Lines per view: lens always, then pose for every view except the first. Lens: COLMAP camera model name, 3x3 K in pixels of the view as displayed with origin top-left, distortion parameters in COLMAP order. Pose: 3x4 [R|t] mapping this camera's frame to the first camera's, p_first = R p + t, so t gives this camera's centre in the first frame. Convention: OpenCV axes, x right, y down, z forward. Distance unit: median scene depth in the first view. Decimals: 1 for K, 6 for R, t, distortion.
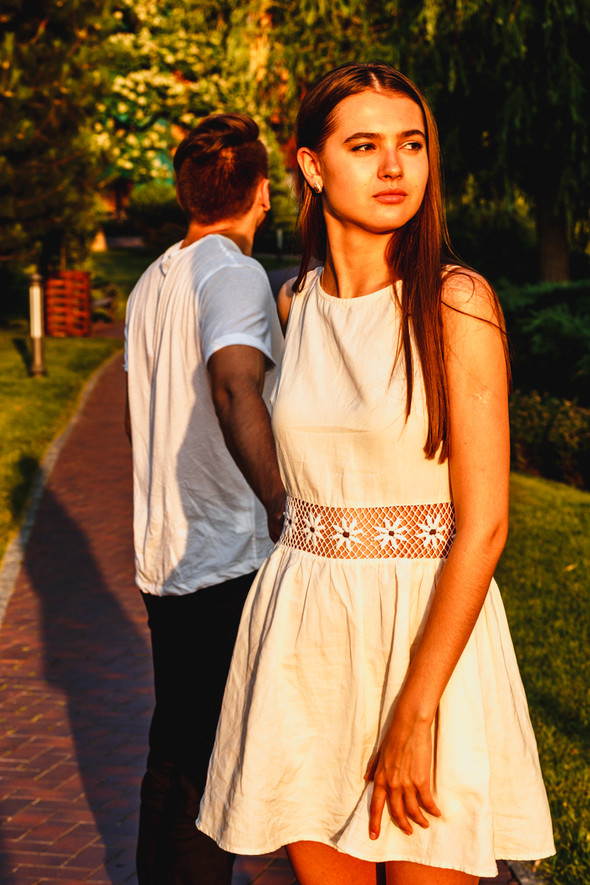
lens RADIAL K [[2186.7, 0, 351.8], [0, 2186.7, 371.7], [0, 0, 1]] dist [0.113510, 1.206932]
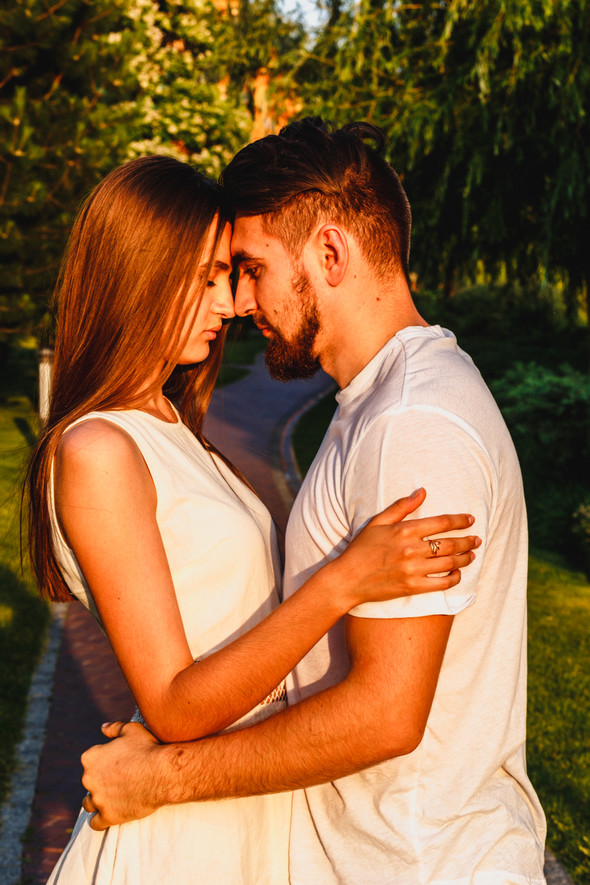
lens RADIAL K [[2213.0, 0, 295.0], [0, 2213.0, 442.5], [0, 0, 1]] dist [0.073488, 0.561698]
pose [[0.999607, 0.019354, -0.020294, -0.018598], [-0.019442, 0.999802, -0.004152, -0.003351], [0.020209, 0.004545, 0.999785, 0.070601]]
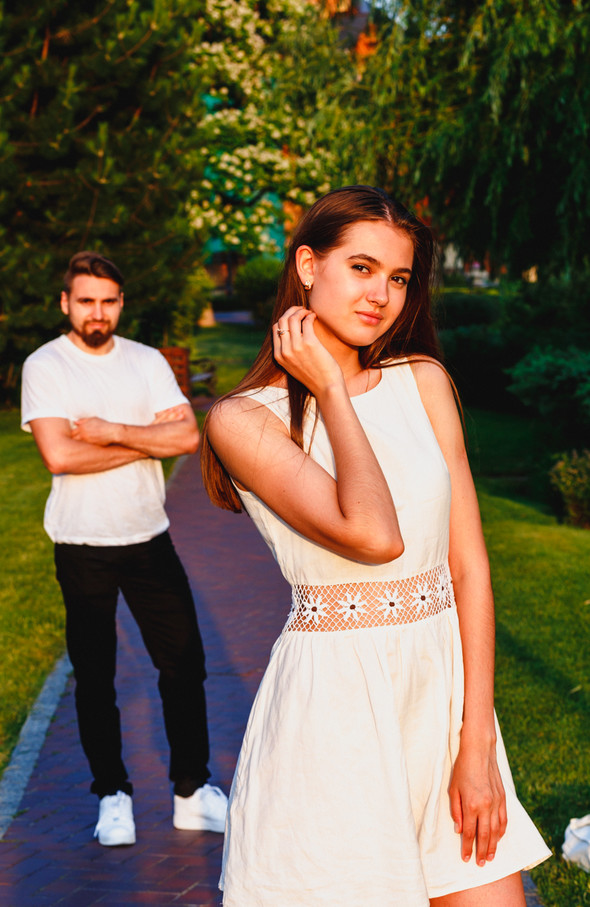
lens RADIAL K [[2264.4, 0, 295.0], [0, 2264.4, 453.5], [0, 0, 1]] dist [0.066693, 1.492000]
pose [[0.996555, -0.016041, -0.081363, 0.020052], [0.016187, 0.999868, 0.001136, 0.004286], [0.081334, -0.002449, 0.996684, -0.070915]]
